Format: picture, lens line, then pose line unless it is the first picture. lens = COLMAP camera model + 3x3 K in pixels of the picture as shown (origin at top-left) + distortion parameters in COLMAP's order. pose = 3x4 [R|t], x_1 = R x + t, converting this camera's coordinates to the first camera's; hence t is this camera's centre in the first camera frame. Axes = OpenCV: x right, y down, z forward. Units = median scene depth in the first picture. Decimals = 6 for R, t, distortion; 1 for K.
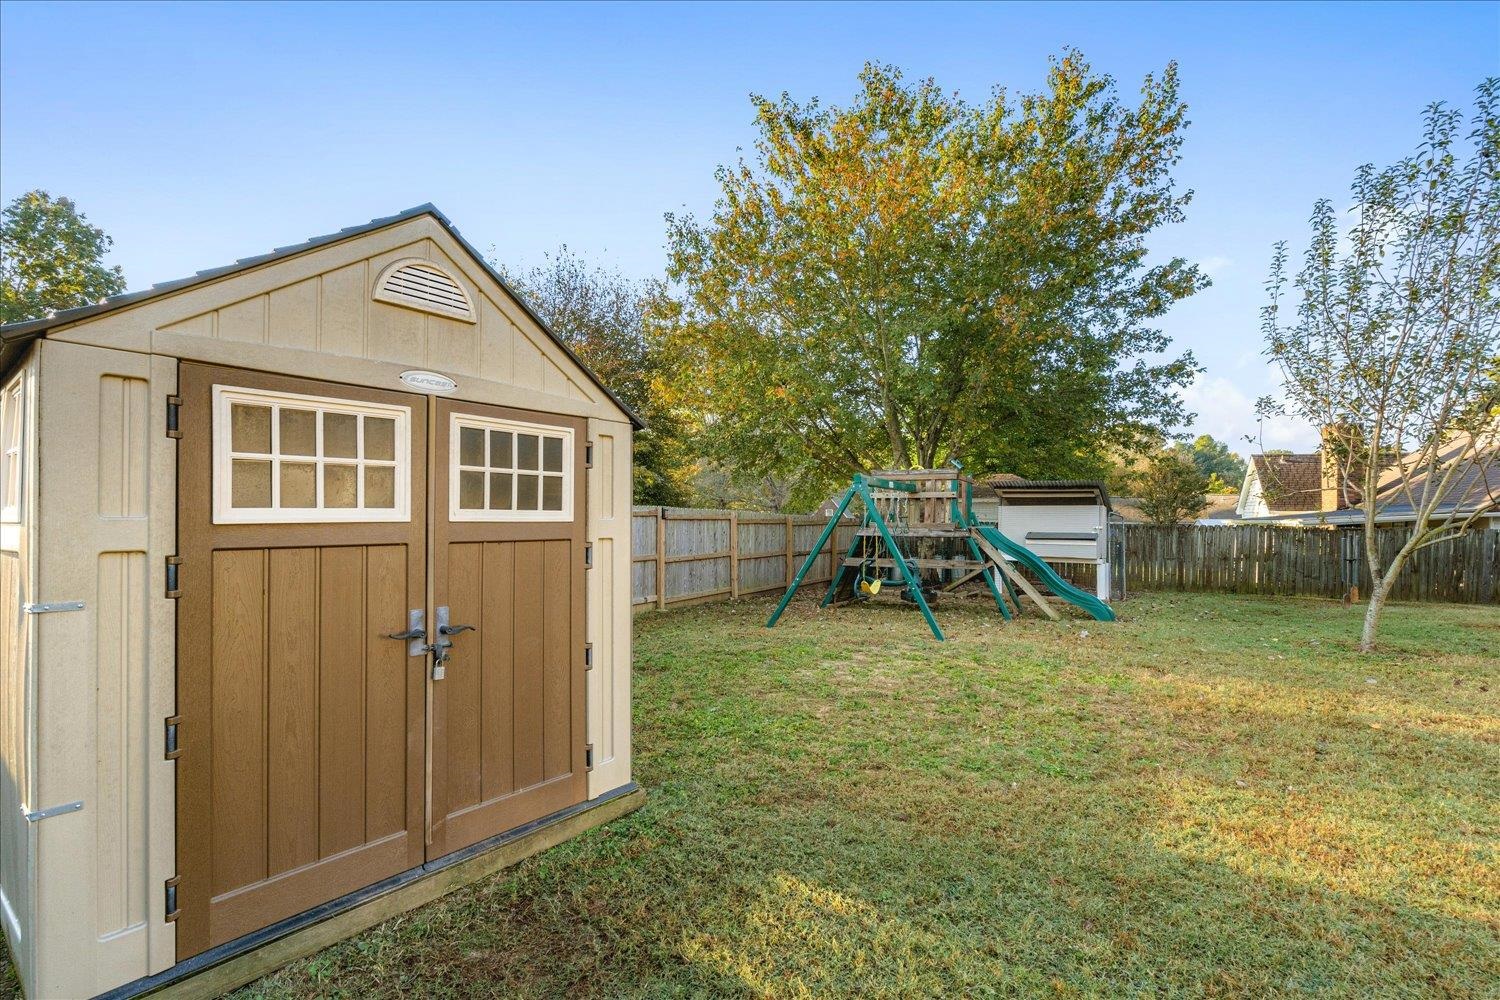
lens RADIAL K [[678.3, 0, 750.0], [0, 678.3, 500.0], [0, 0, 1]] dist [-0.002620, -0.000135]
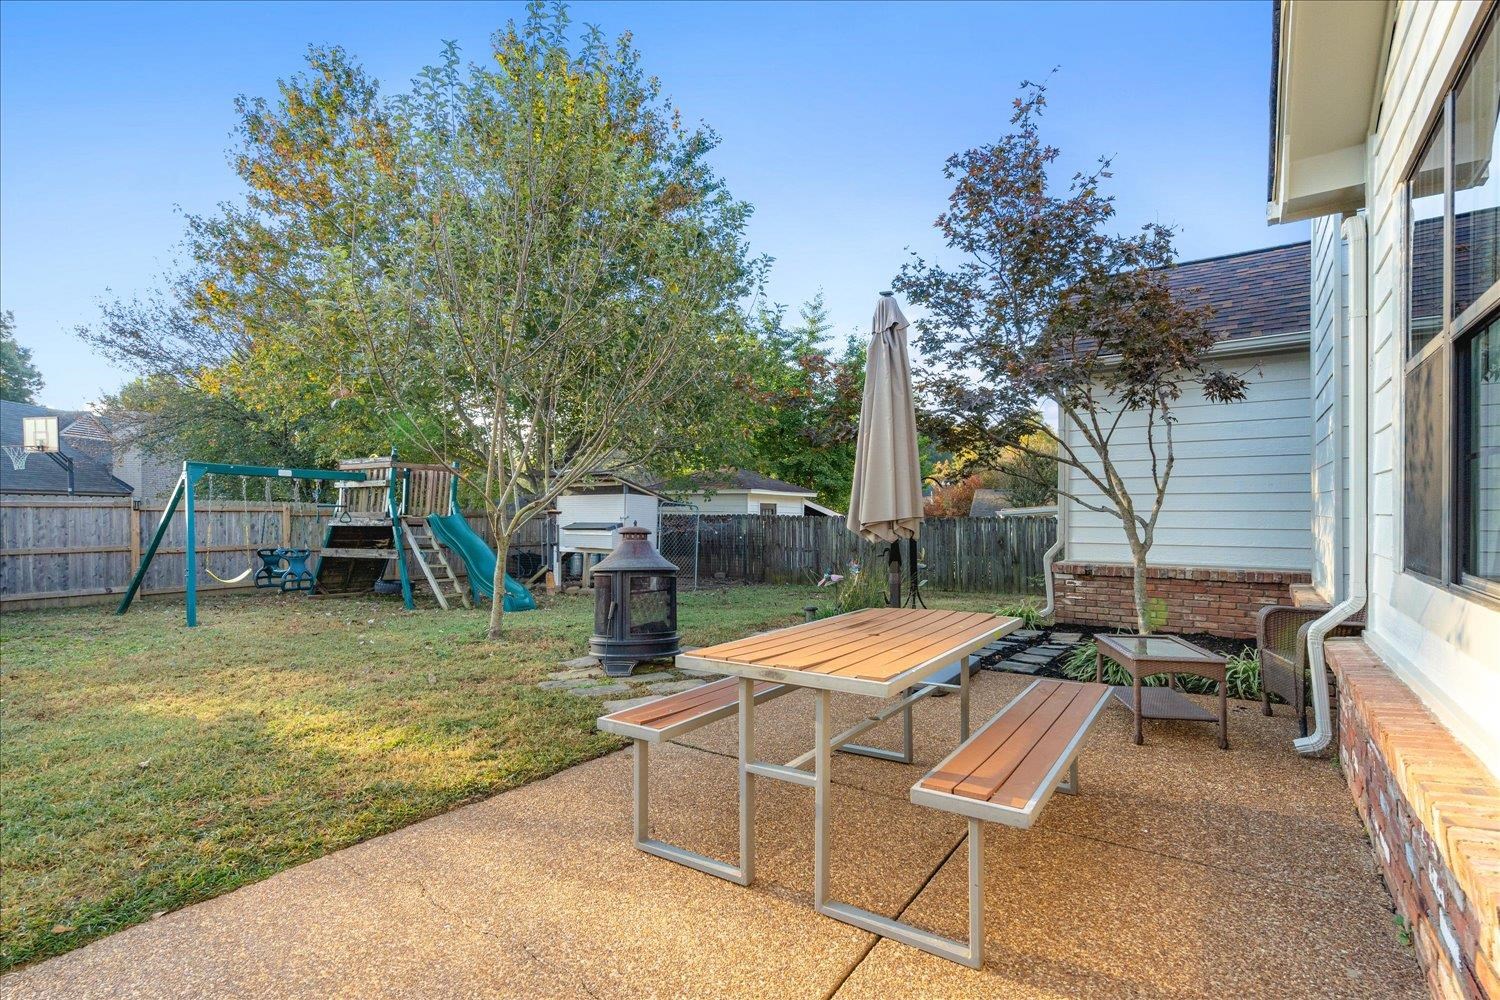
lens RADIAL K [[696.4, 0, 747.9], [0, 696.4, 505.3], [0, 0, 1]] dist [-0.004128, -0.000131]
pose [[0.998938, -0.006528, -0.045611, 3.020566], [0.007013, 0.999921, 0.010475, 0.060333], [0.045539, -0.010783, 0.998904, 0.057284]]
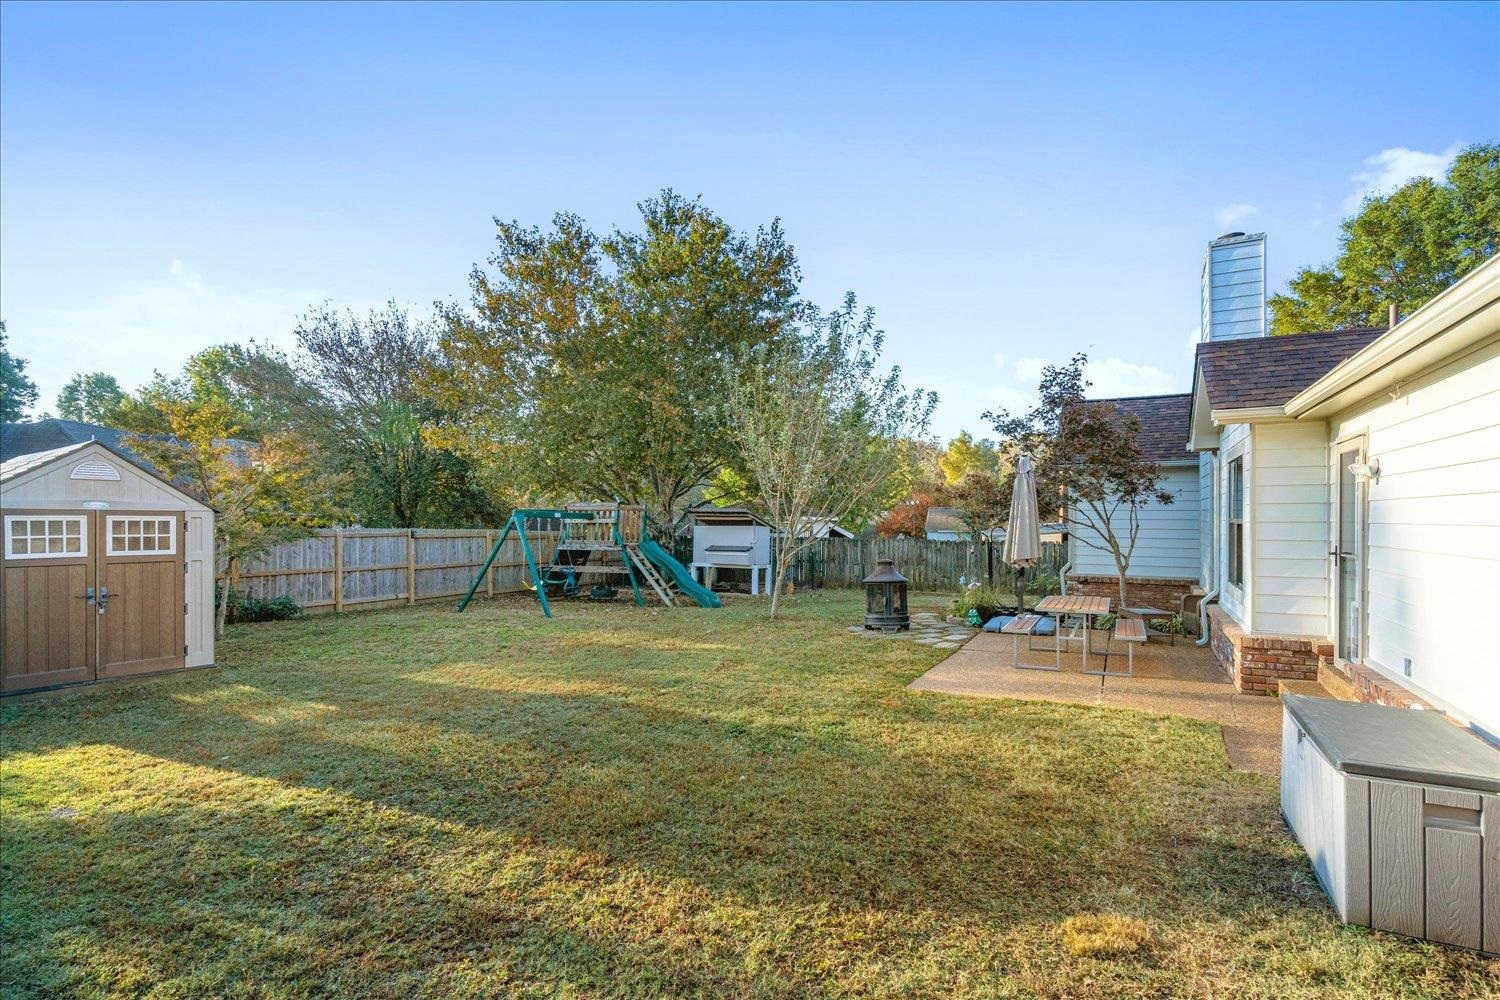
lens RADIAL K [[699.9, 0, 756.4], [0, 699.9, 513.4], [0, 0, 1]] dist [0.001708, 0.000263]
pose [[0.996539, 0.000145, 0.083129, 1.641278], [-0.001322, 0.999900, 0.014103, -0.155696], [-0.083119, -0.014164, 0.996439, -1.723283]]
